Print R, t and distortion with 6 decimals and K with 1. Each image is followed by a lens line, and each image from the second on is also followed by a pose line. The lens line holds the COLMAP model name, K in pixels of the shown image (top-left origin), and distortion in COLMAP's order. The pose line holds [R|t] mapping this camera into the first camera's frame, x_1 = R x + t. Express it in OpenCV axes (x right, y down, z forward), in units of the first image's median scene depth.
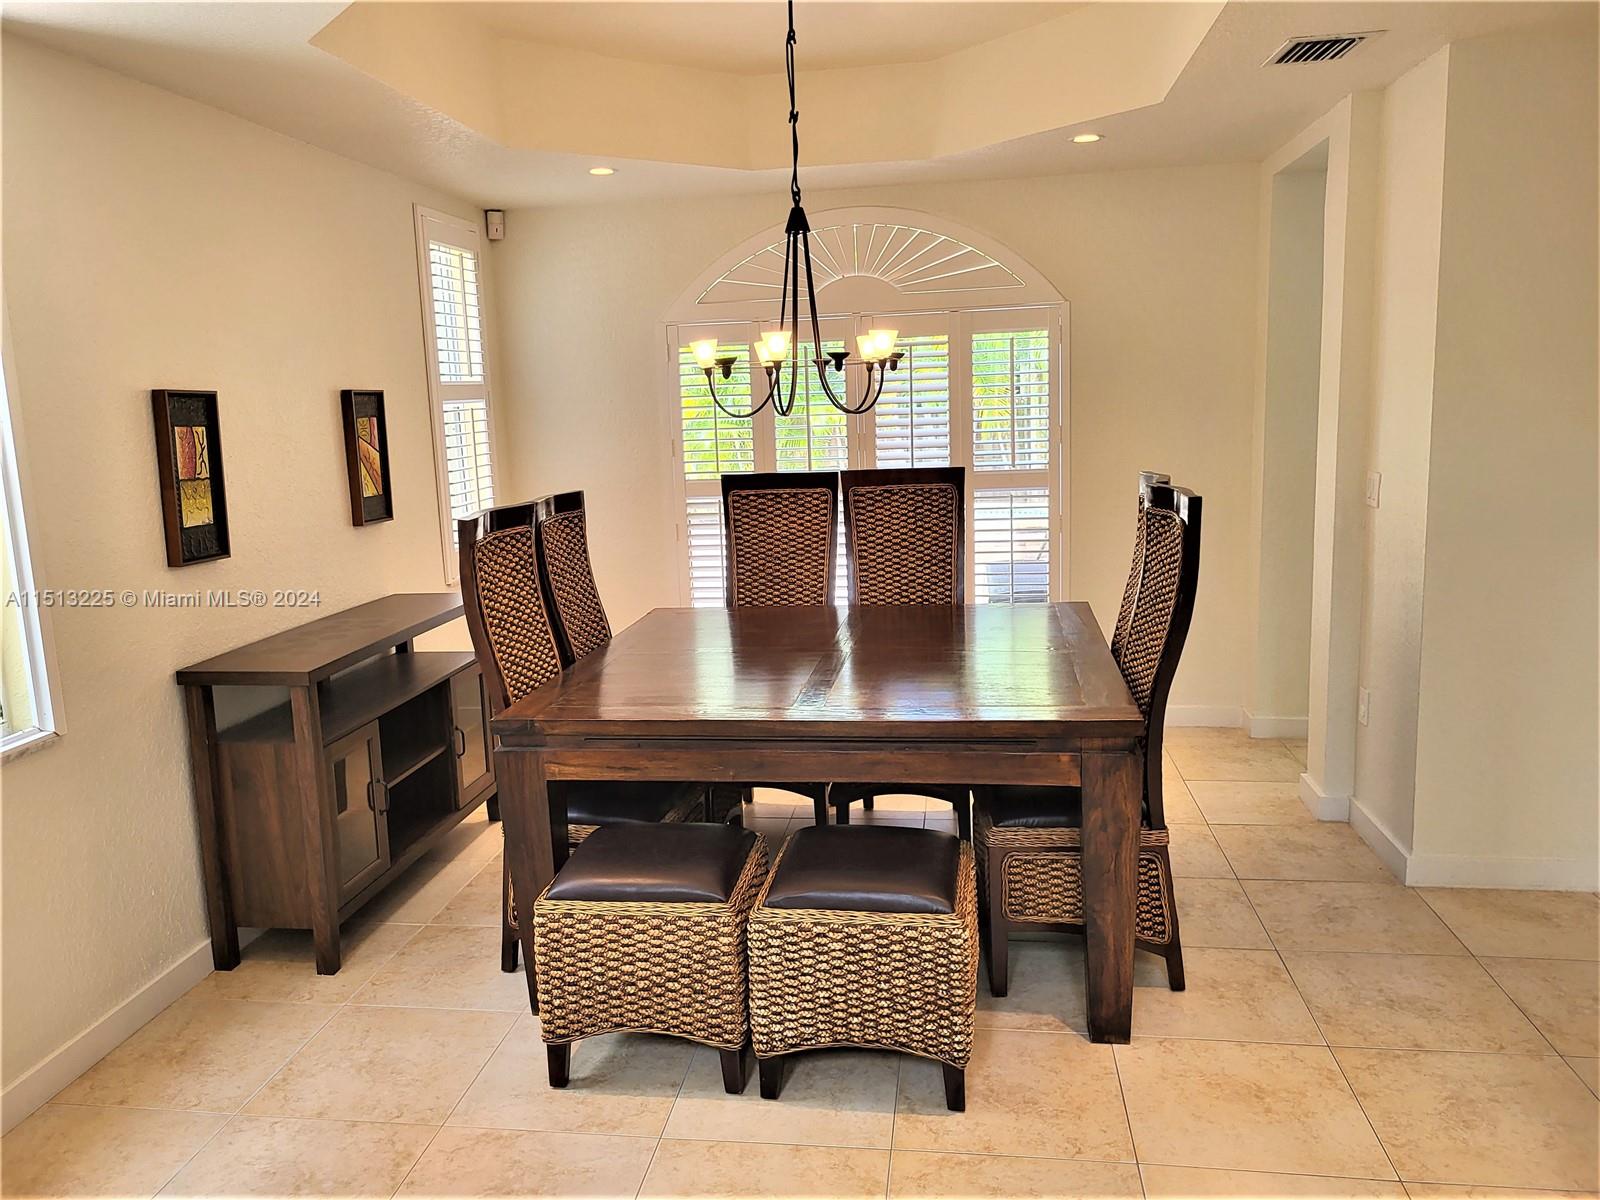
lens RADIAL K [[1224.4, 0, 774.4], [0, 1224.4, 591.0], [0, 0, 1]] dist [0.036659, 0.003119]
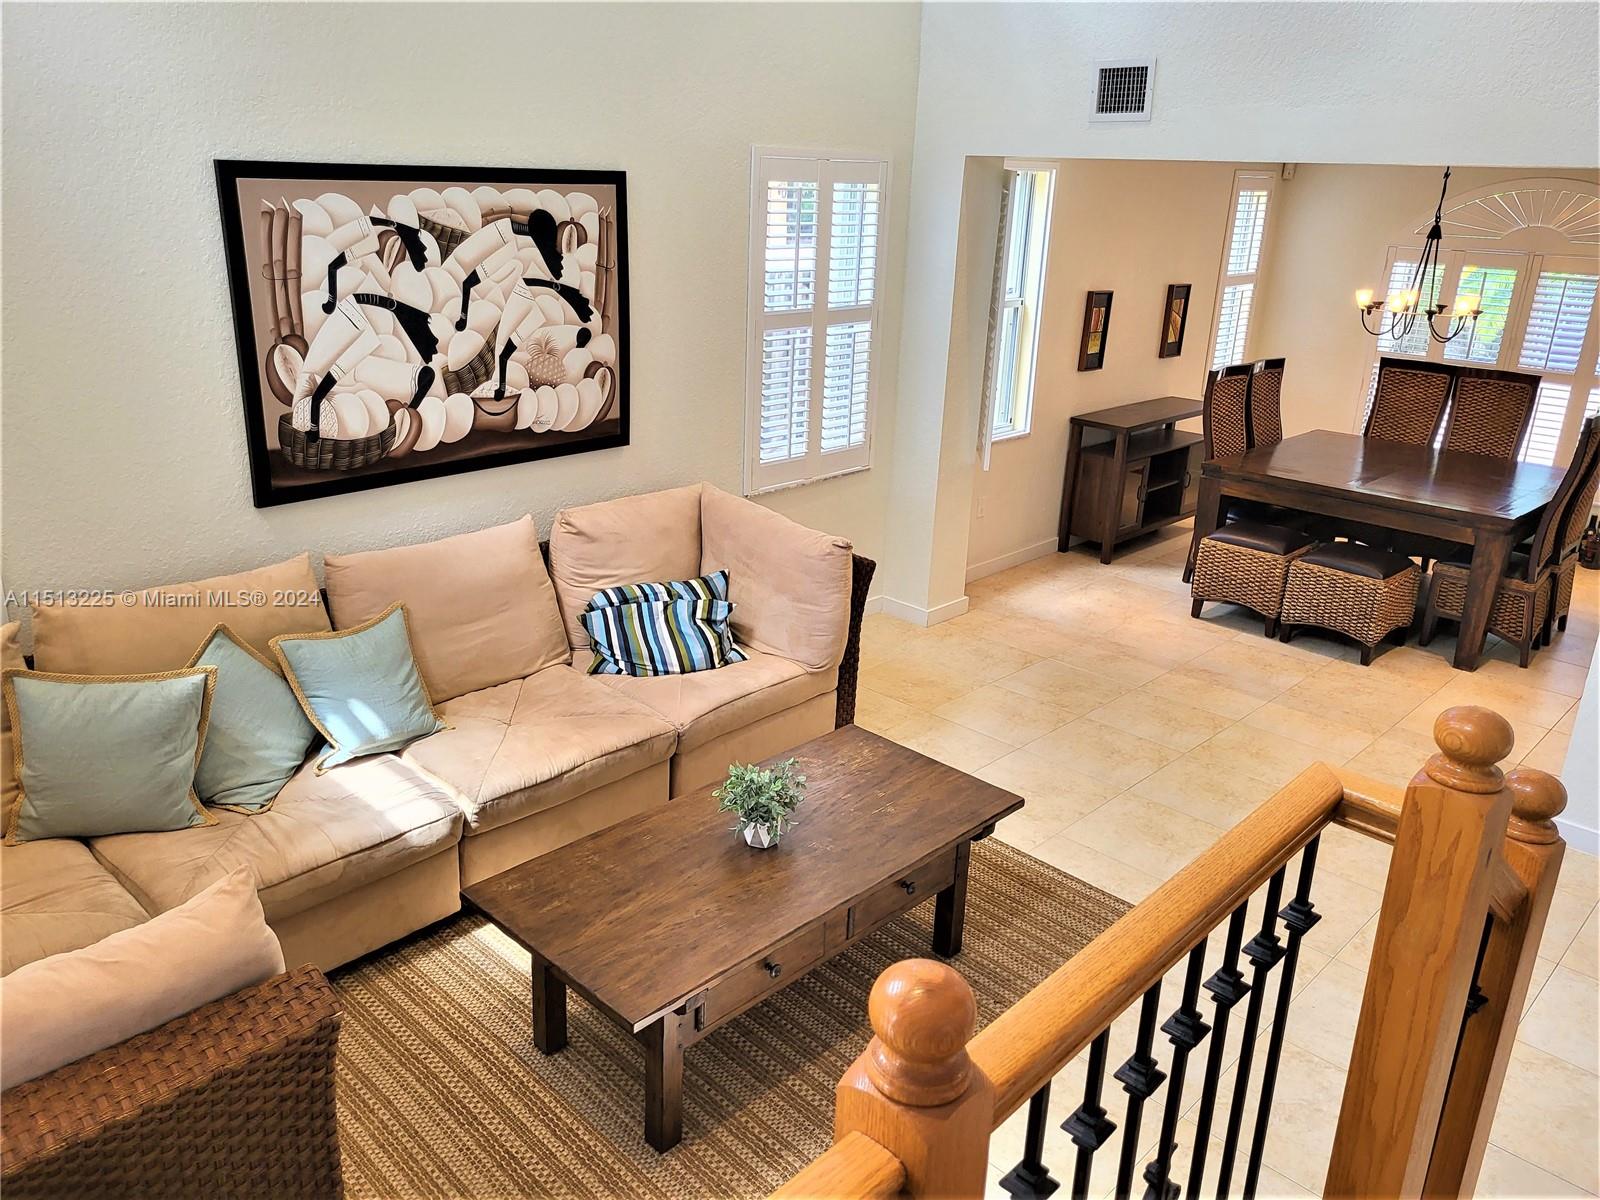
lens RADIAL K [[1224.4, 0, 774.4], [0, 1224.4, 591.0], [0, 0, 1]] dist [0.036659, 0.003119]
pose [[0.812159, 0.251834, -0.526286, 0.333302], [-0.157426, 0.963179, 0.217955, -0.032877], [0.561796, -0.094163, 0.821899, -1.162469]]
